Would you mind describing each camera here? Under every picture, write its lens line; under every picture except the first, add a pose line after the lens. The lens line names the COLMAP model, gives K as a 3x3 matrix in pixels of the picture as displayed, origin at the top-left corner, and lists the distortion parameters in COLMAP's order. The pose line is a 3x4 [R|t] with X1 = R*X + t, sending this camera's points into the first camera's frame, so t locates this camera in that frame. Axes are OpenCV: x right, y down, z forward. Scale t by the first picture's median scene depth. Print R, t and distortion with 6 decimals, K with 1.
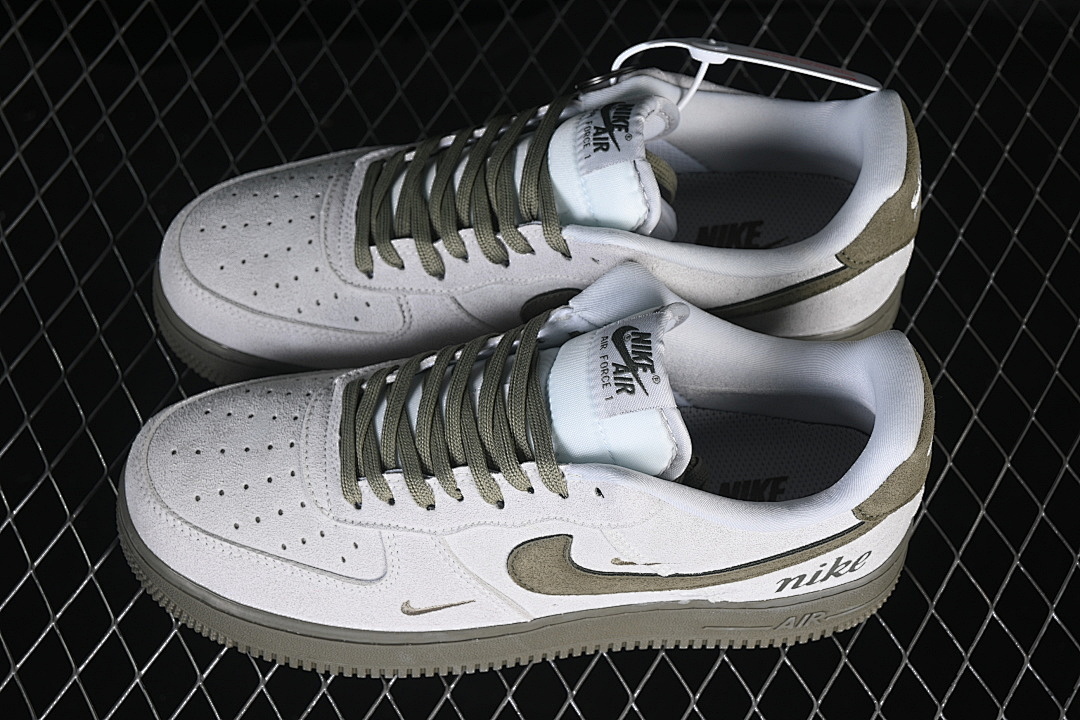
lens RADIAL K [[2332.0, 0, 539.4], [0, 2332.0, 359.7], [0, 0, 1]] dist [0.024981, 0.000000]
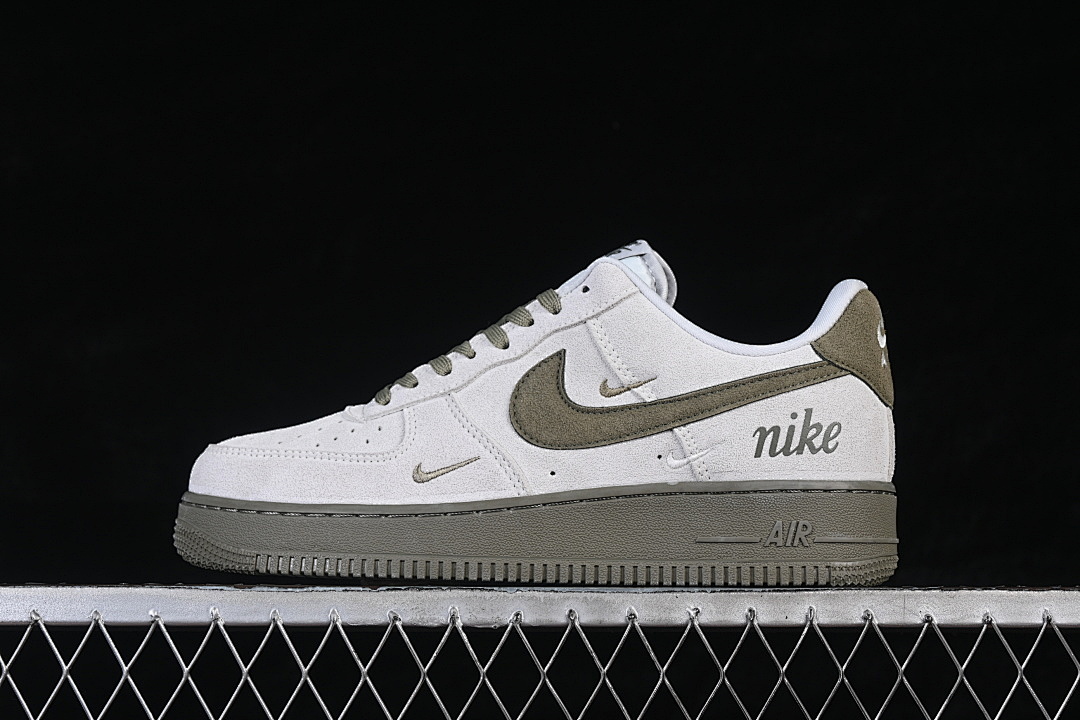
lens RADIAL K [[2332.0, 0, 541.1], [0, 2332.0, 358.8], [0, 0, 1]] dist [0.024981, 0.000000]
pose [[0.992746, -0.031280, -0.116091, 0.131427], [-0.089457, 0.452953, -0.887035, 1.061956], [0.080330, 0.890985, 0.446869, 0.471789]]
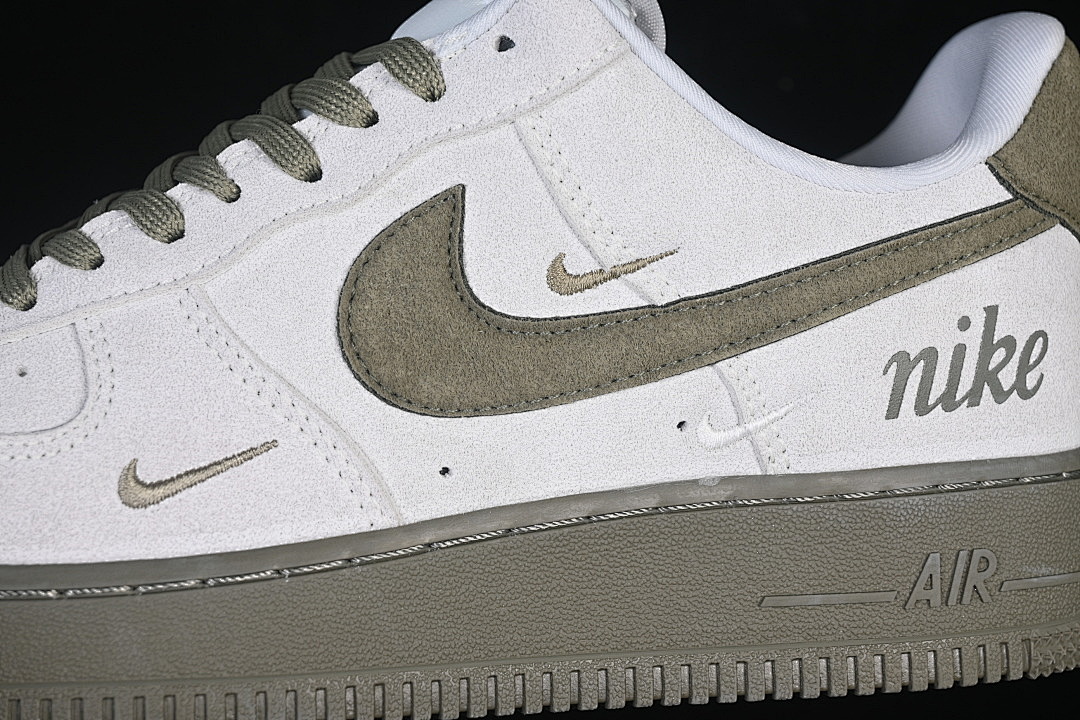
lens RADIAL K [[2332.0, 0, 539.2], [0, 2332.0, 363.1], [0, 0, 1]] dist [0.024981, 0.000000]
pose [[0.989166, -0.054830, 0.136177, -0.038515], [0.142170, 0.588943, -0.795571, 0.480405], [-0.036579, 0.806312, 0.590358, 0.709727]]
